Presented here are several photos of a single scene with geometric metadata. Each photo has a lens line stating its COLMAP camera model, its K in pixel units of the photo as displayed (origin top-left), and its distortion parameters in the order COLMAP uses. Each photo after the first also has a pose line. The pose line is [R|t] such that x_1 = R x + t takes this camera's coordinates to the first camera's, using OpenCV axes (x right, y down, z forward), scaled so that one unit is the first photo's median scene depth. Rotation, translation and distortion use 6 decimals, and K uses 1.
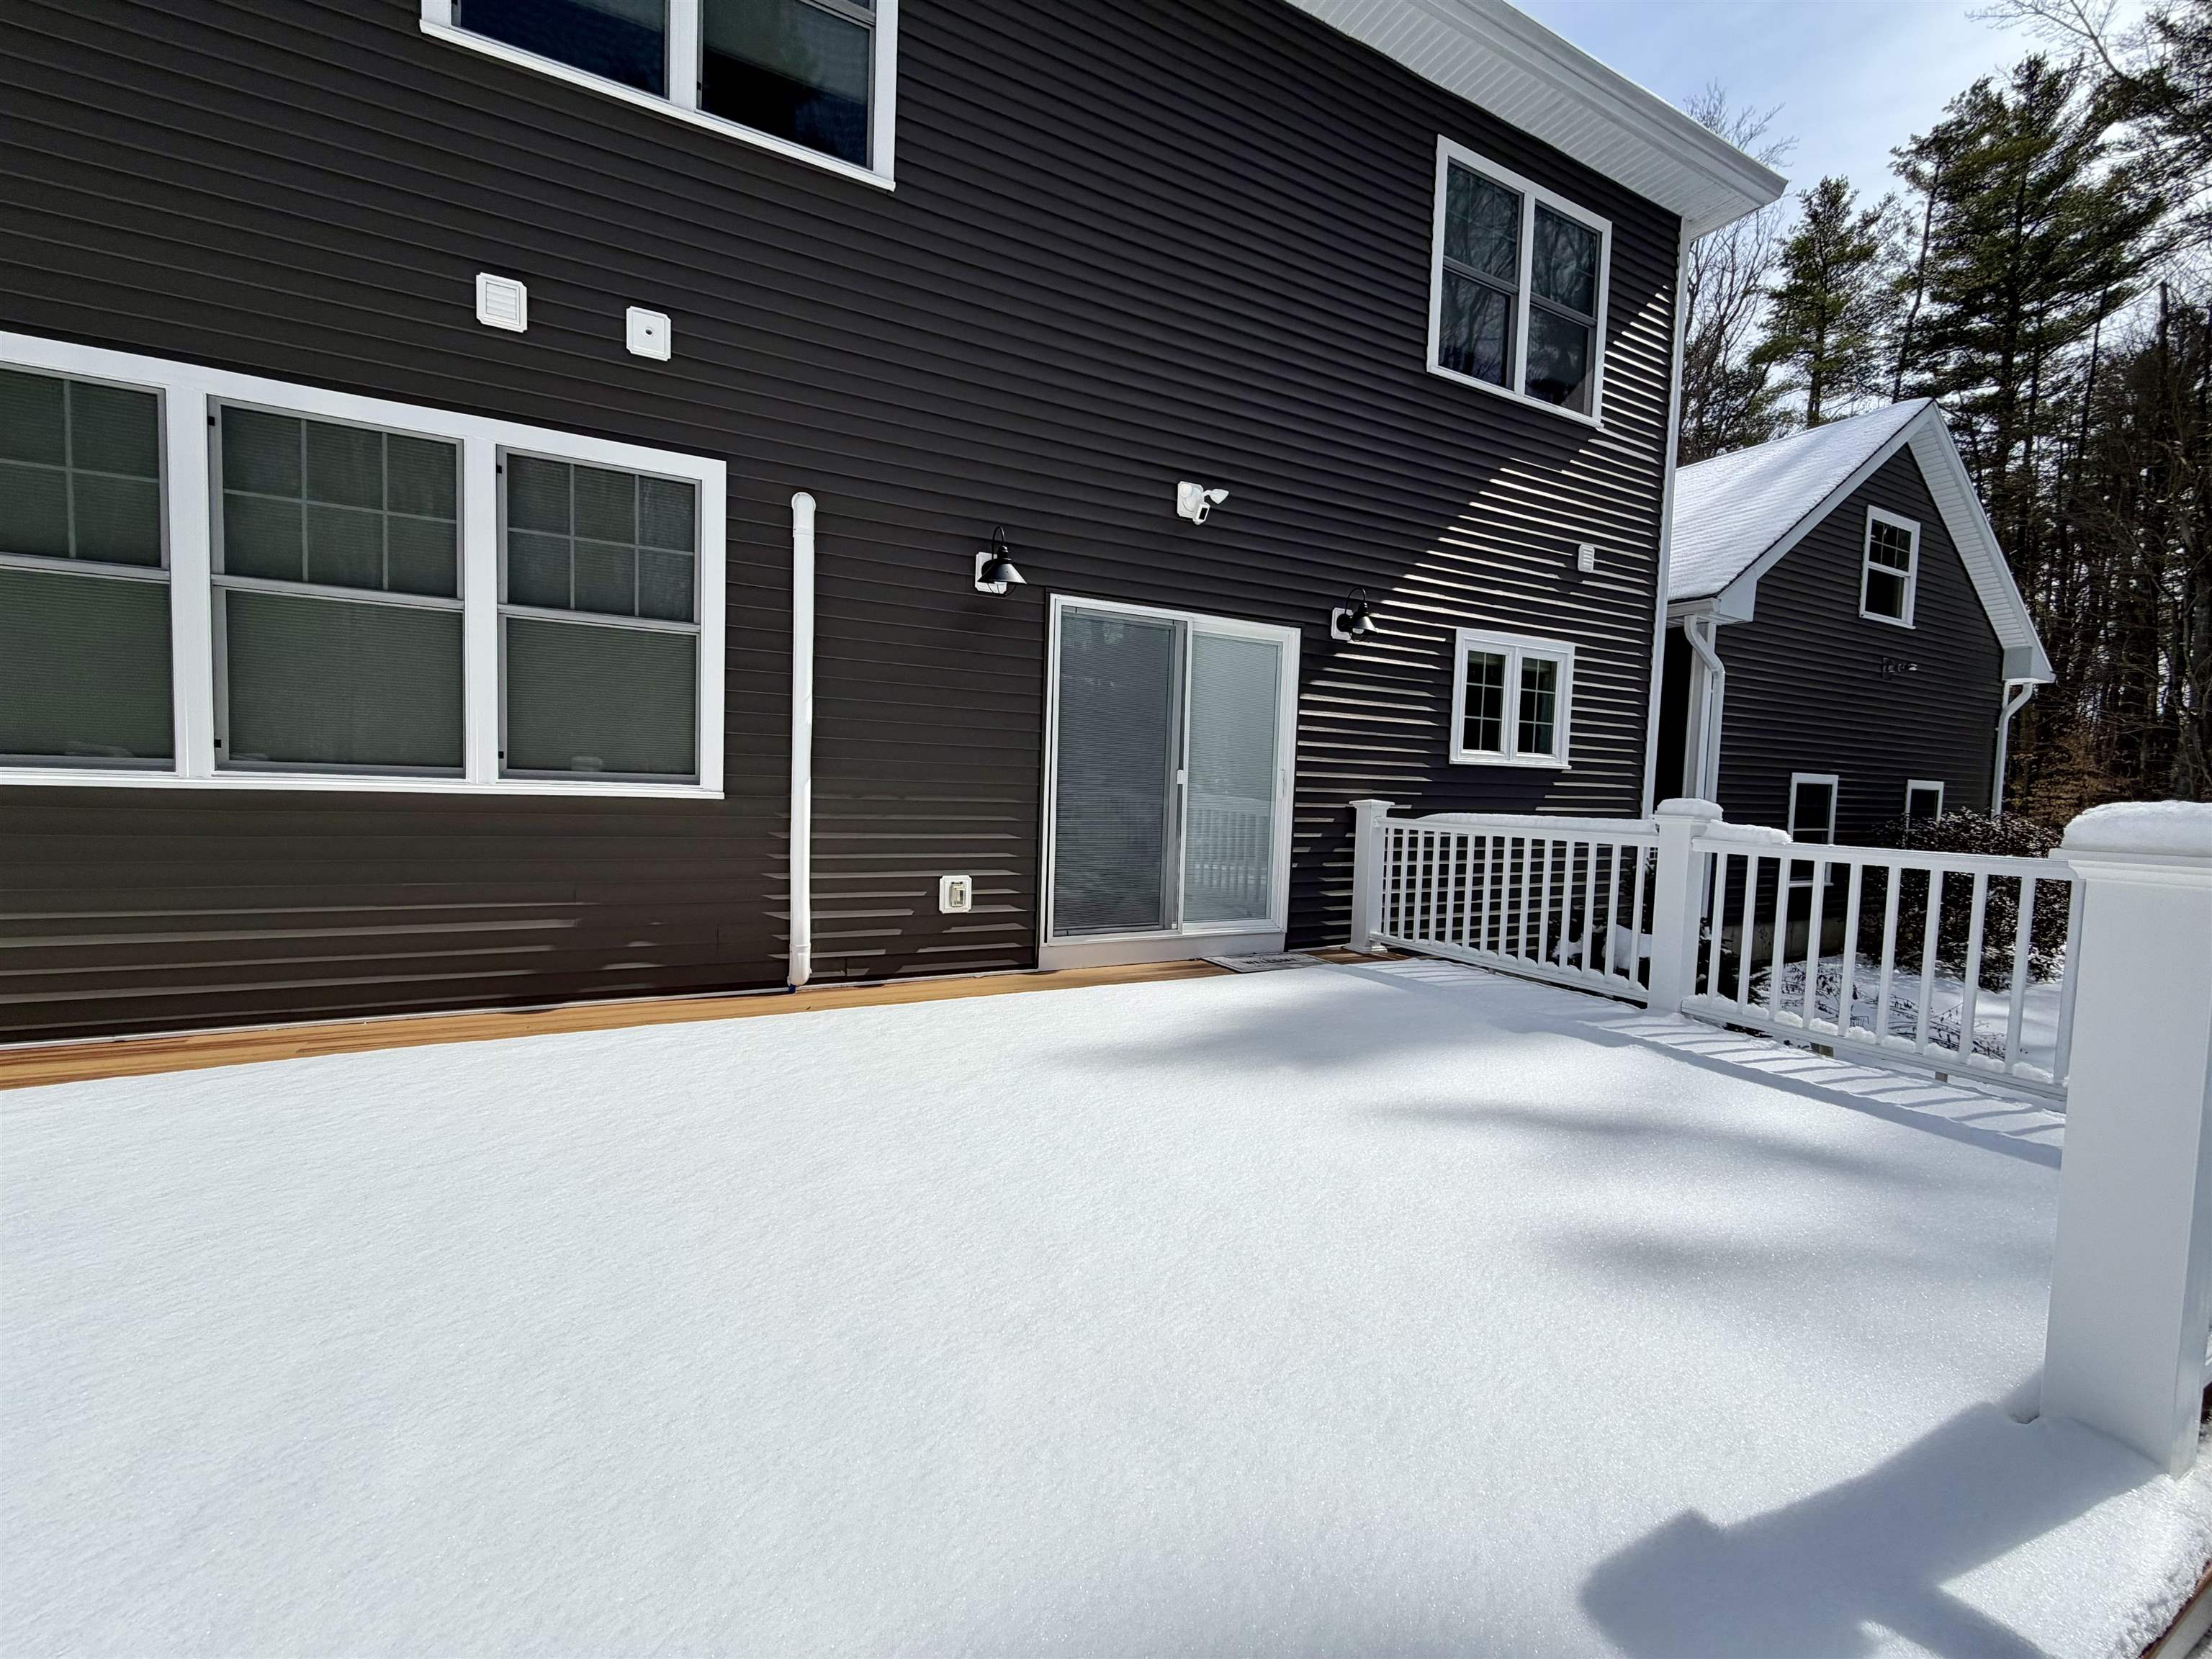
lens RADIAL K [[879.4, 0, 1104.3], [0, 879.4, 830.1], [0, 0, 1]] dist [0.000076, -0.000537]
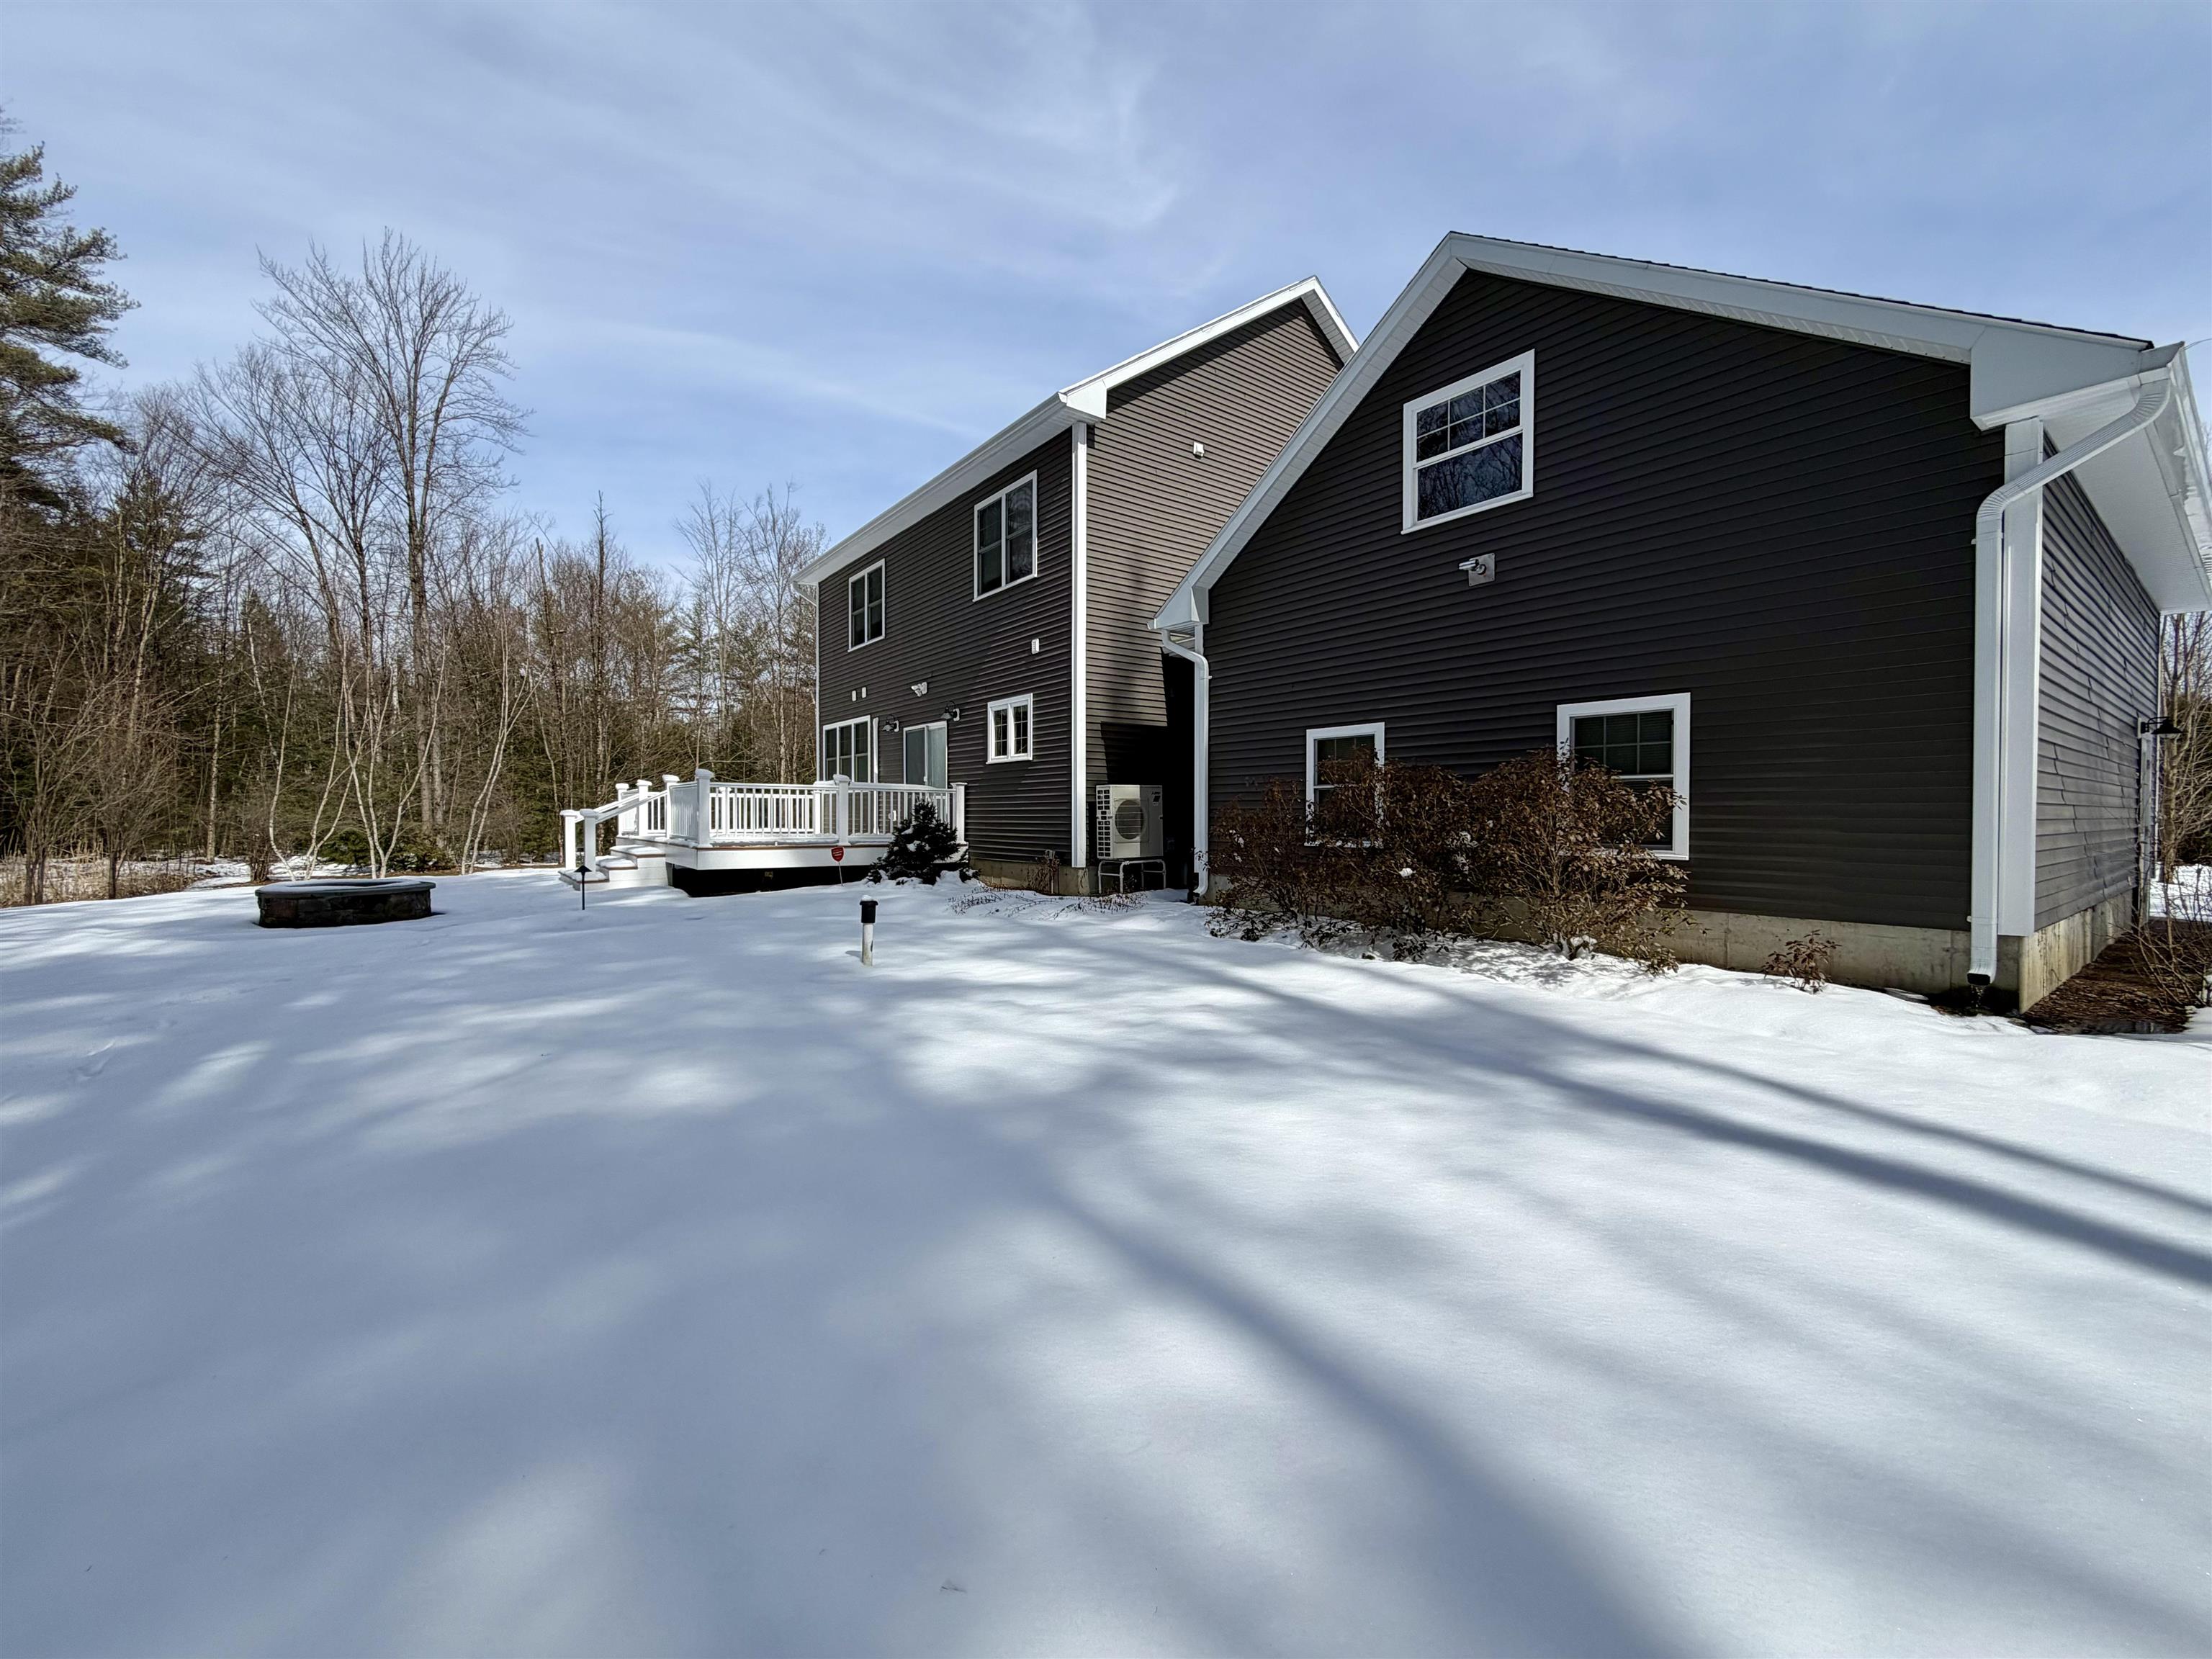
lens RADIAL K [[879.4, 0, 1108.5], [0, 879.4, 823.8], [0, 0, 1]] dist [0.000076, -0.000537]
pose [[0.157311, -0.012377, -0.987472, 2.446424], [-0.048445, 0.998621, -0.020234, 0.098614], [0.986360, 0.051021, 0.156494, 0.894490]]
